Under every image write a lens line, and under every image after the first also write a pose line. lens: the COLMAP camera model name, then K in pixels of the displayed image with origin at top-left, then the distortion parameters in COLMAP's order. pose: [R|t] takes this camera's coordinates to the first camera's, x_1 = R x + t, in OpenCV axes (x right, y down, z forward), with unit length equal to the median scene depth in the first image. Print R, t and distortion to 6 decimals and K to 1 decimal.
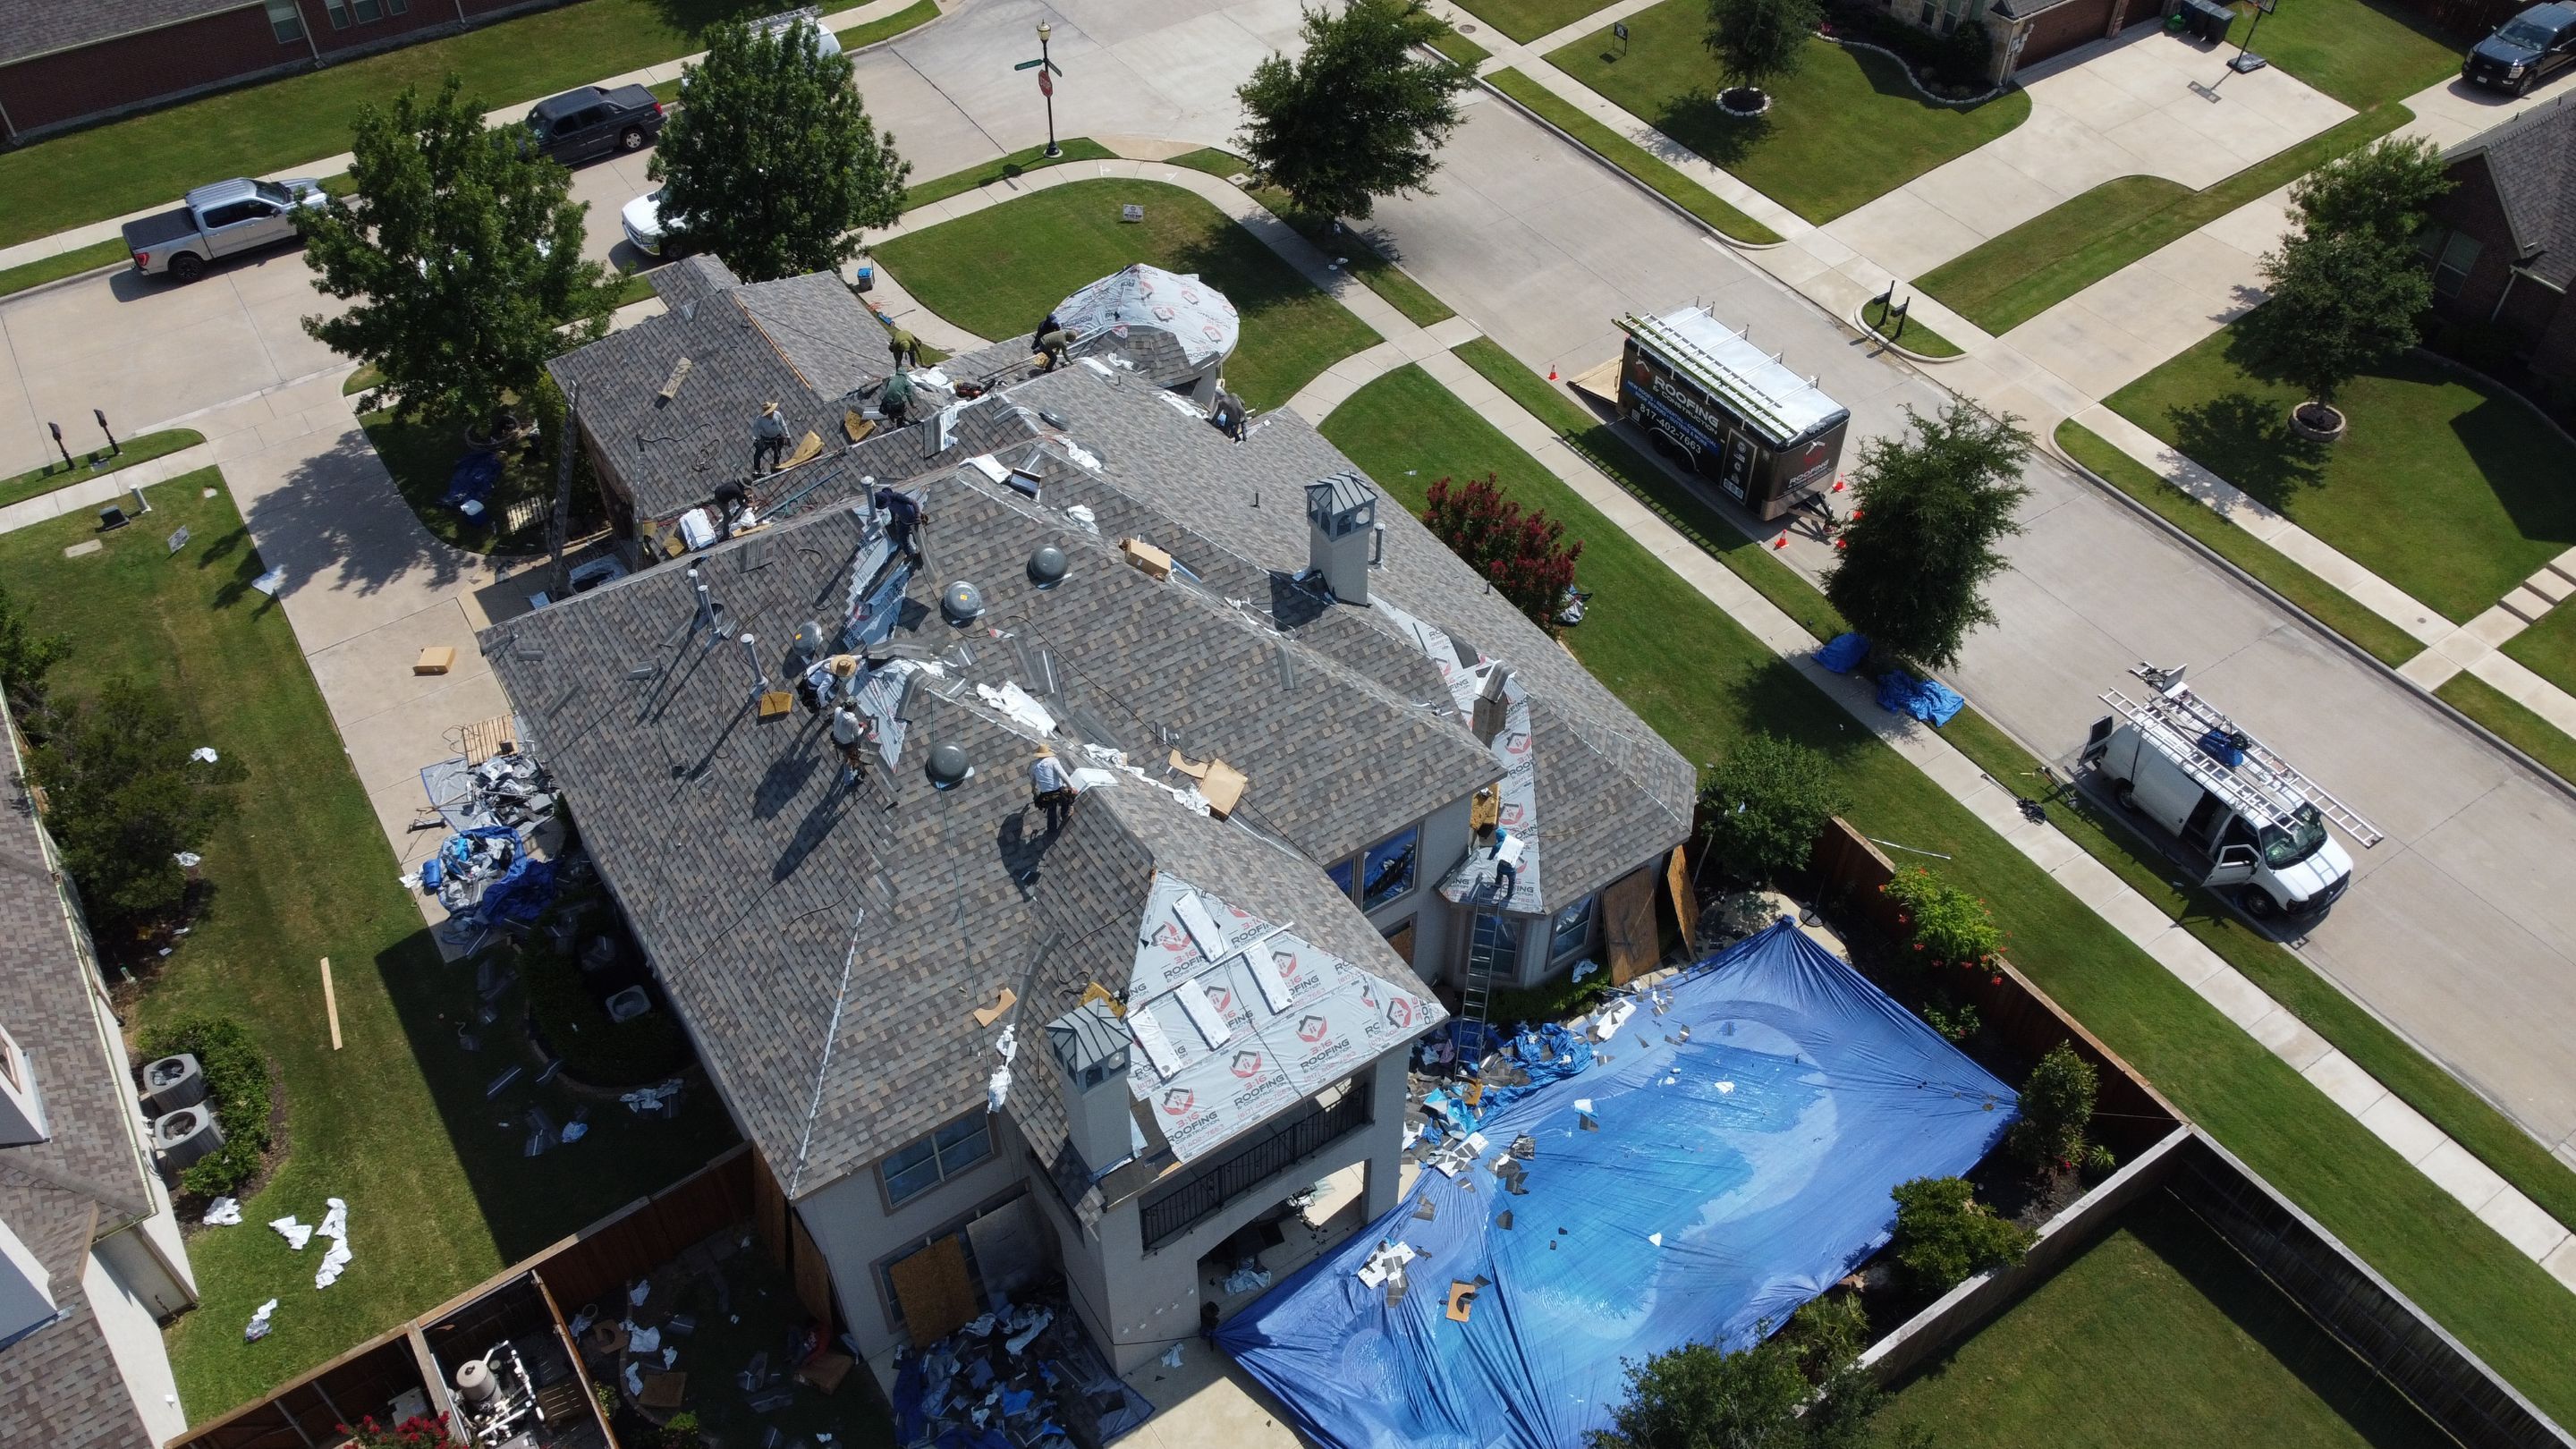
lens RADIAL K [[1952.3, 0, 1281.2], [0, 1952.3, 716.7], [0, 0, 1]] dist [0.000731, -0.006101]
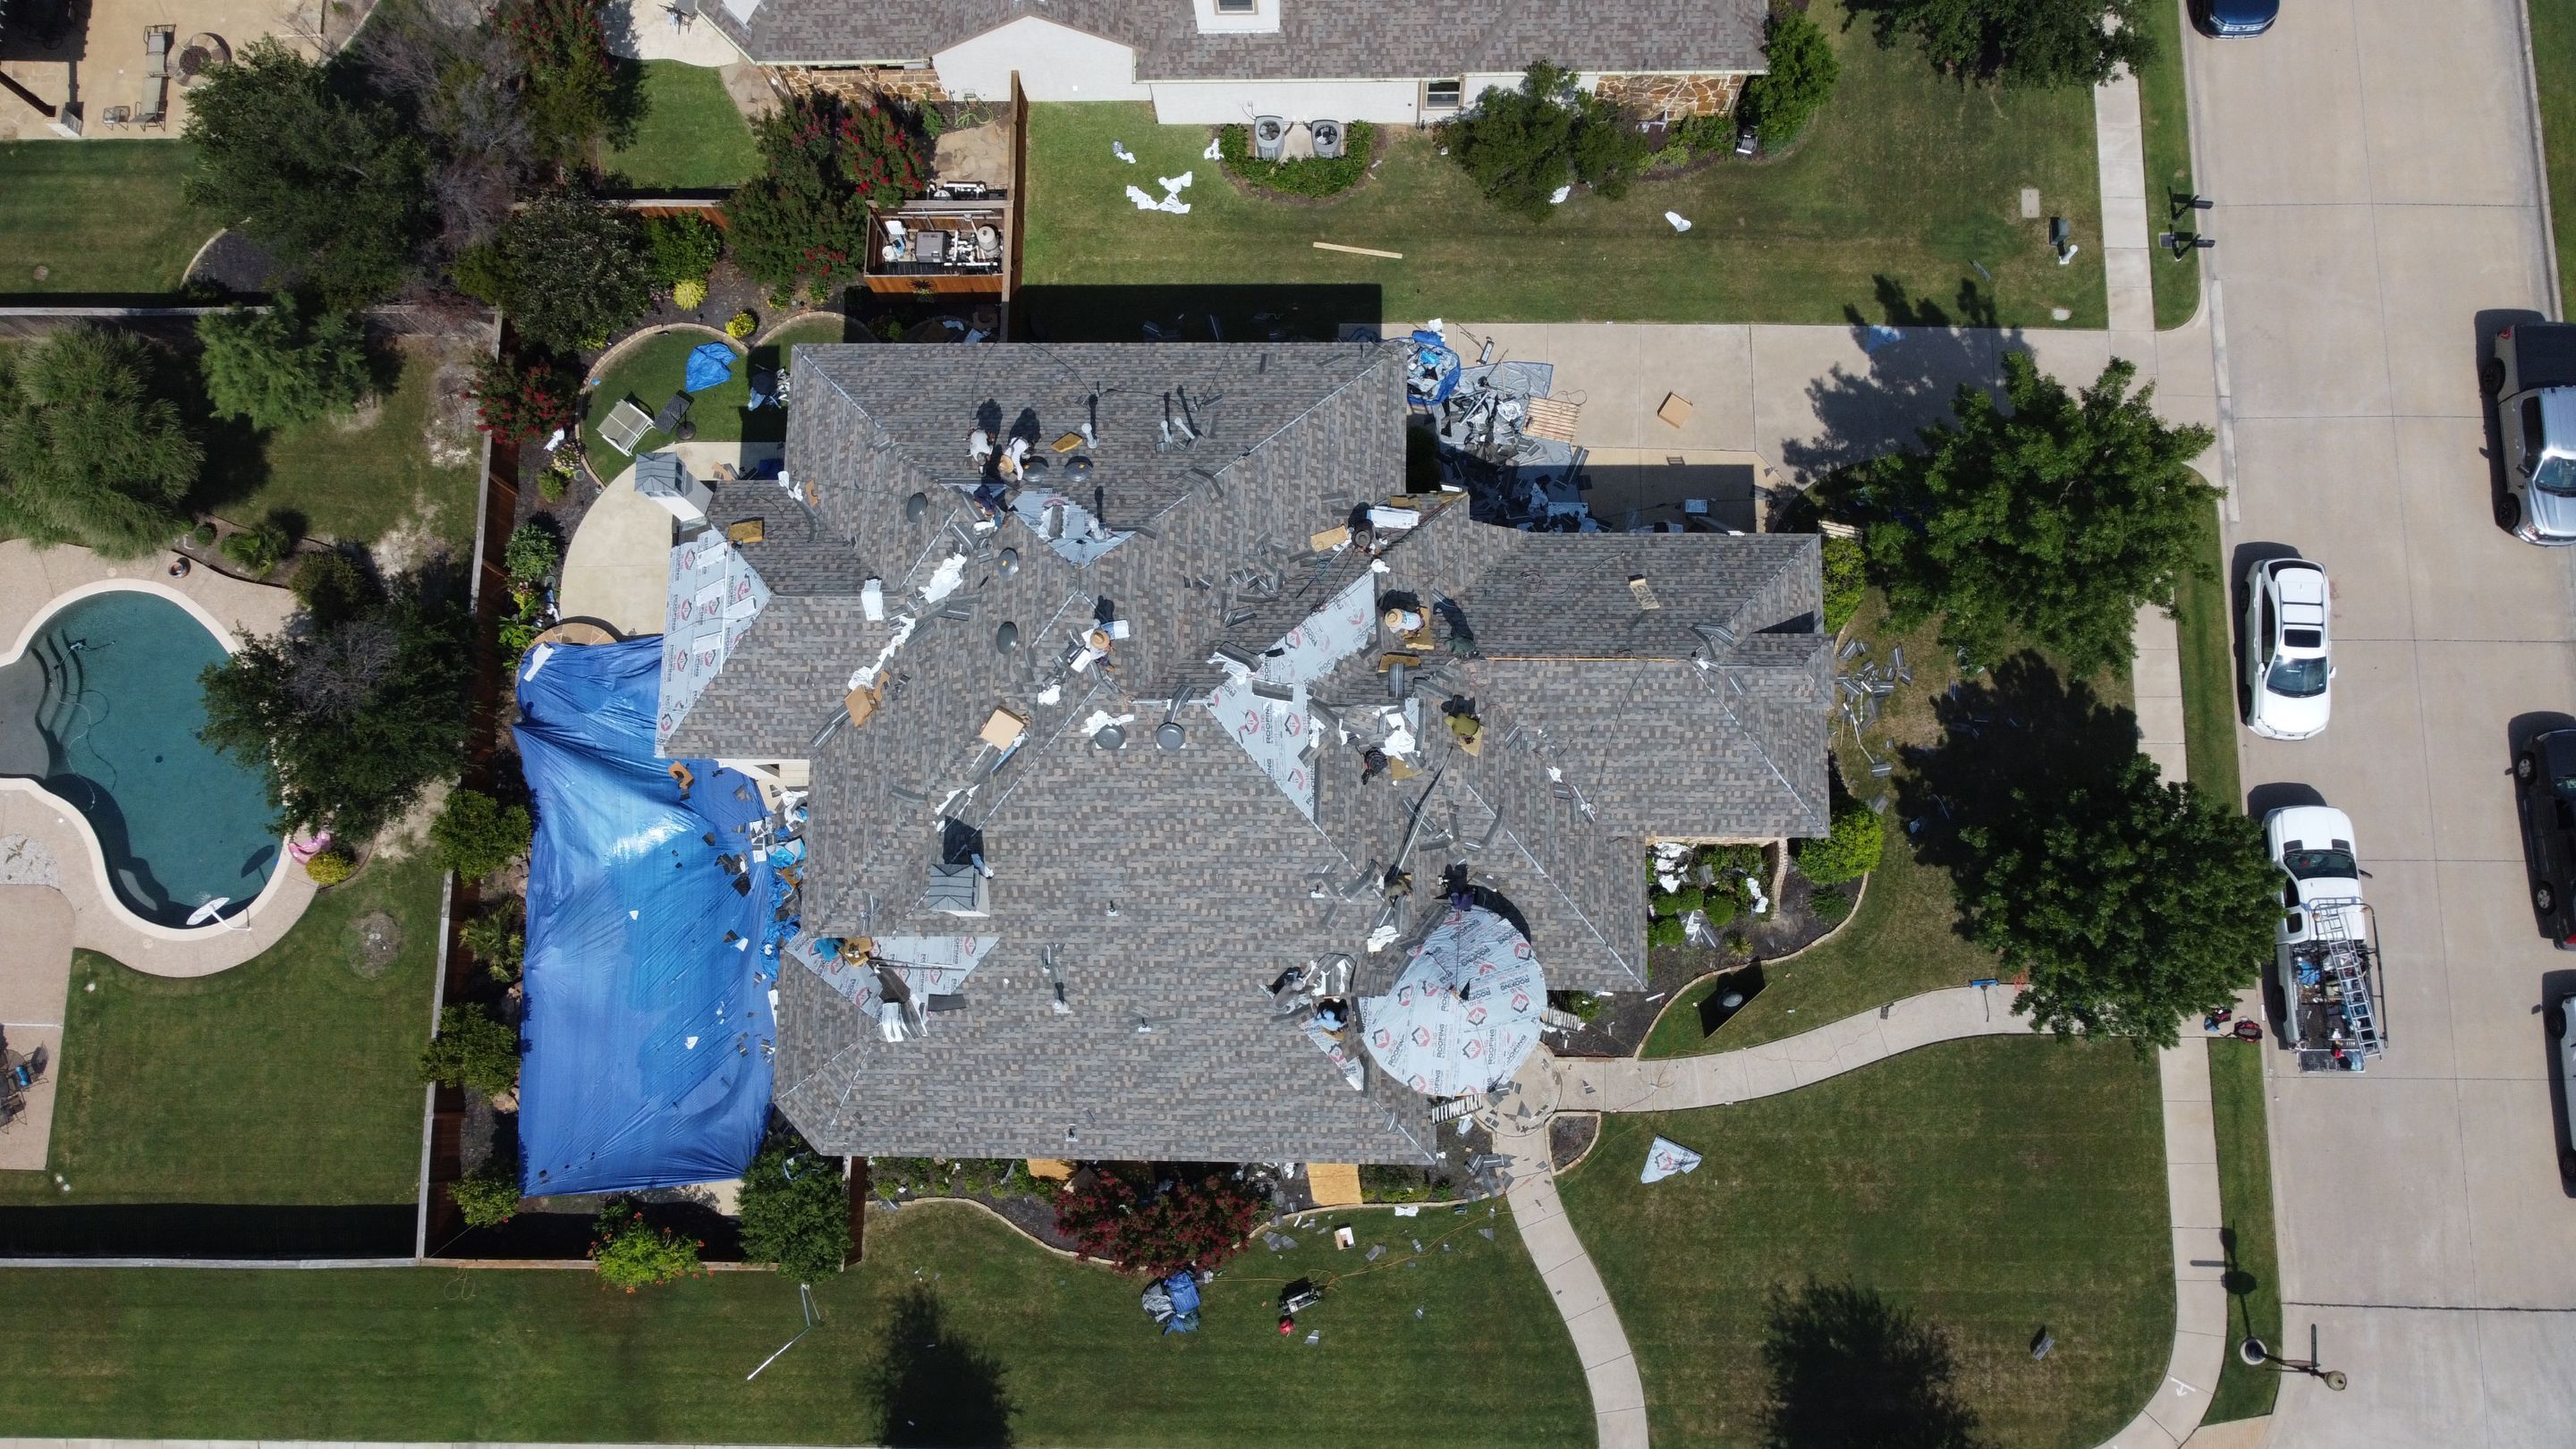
lens RADIAL K [[1952.3, 0, 1279.2], [0, 1952.3, 713.3], [0, 0, 1]] dist [0.000731, -0.006101]
pose [[-0.565241, 0.815268, -0.125860, -0.014988], [-0.554402, -0.262452, 0.789783, -0.903913], [0.610852, 0.516195, 0.600335, 0.281038]]
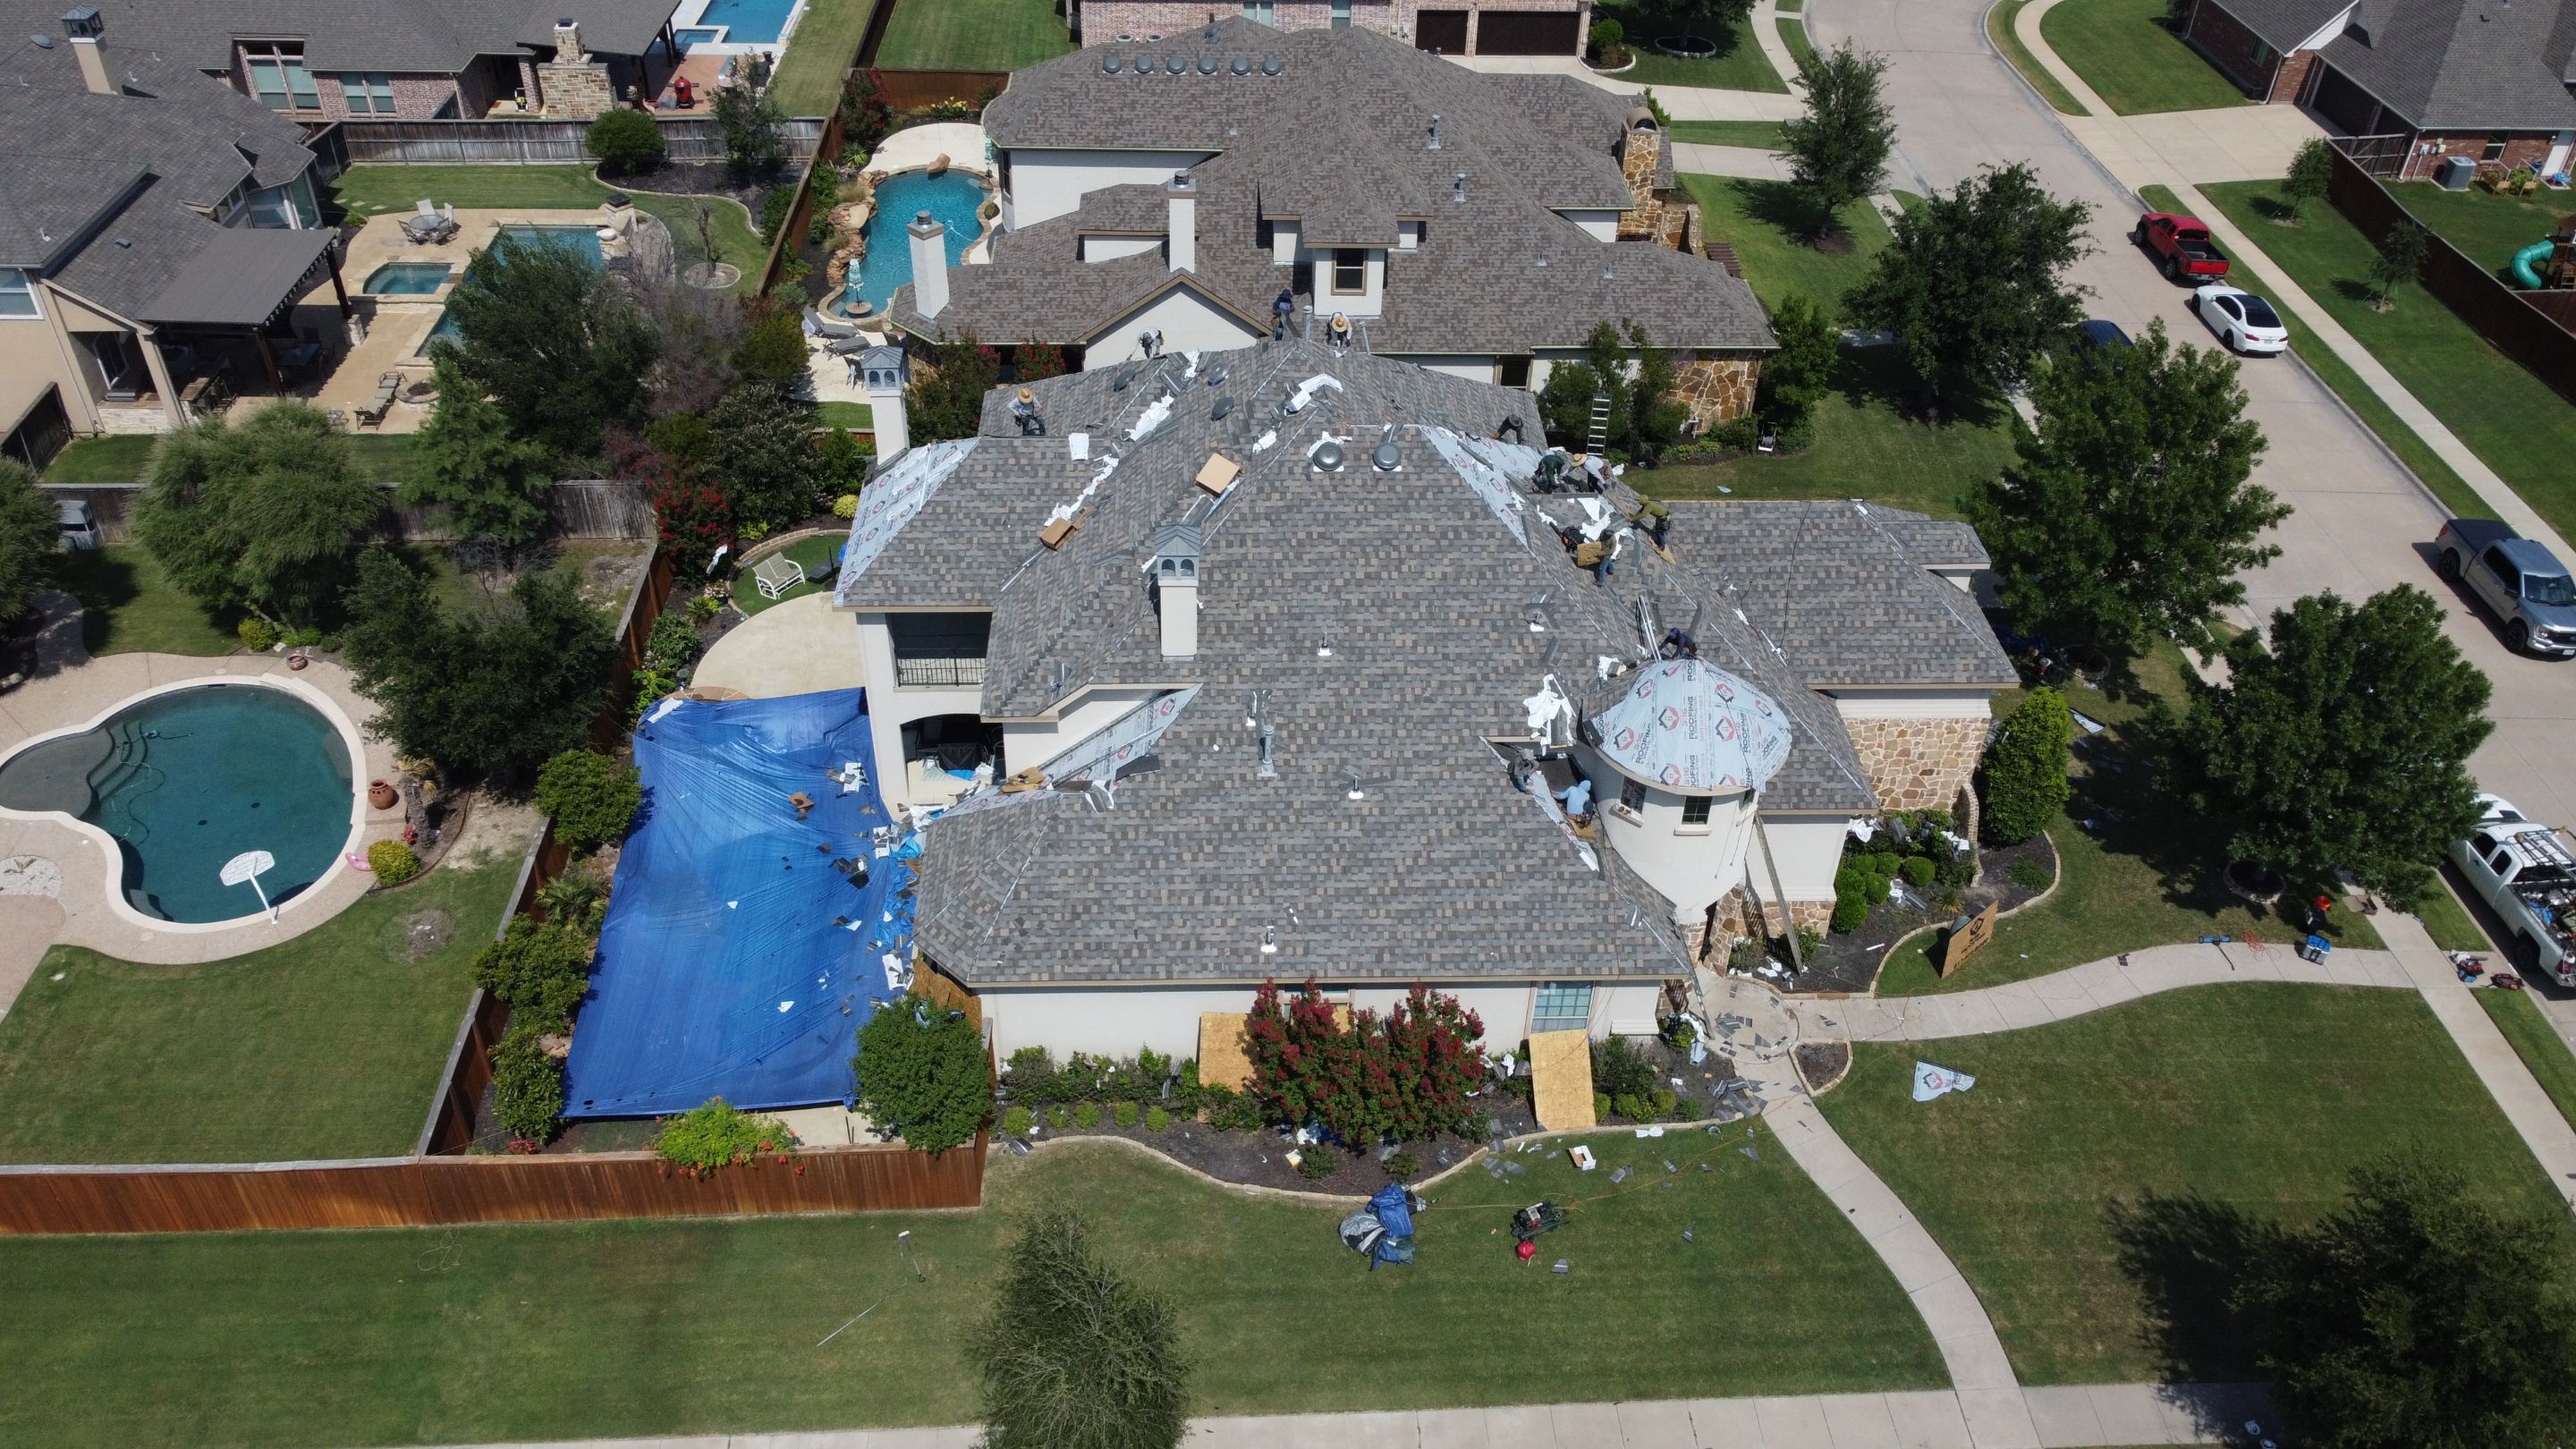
lens RADIAL K [[1952.3, 0, 1278.2], [0, 1952.3, 718.4], [0, 0, 1]] dist [0.000731, -0.006101]
pose [[-0.522911, 0.511766, -0.681659, 0.671017], [-0.619573, 0.321019, 0.716294, -0.753653], [0.585400, 0.796896, 0.149211, 0.751877]]
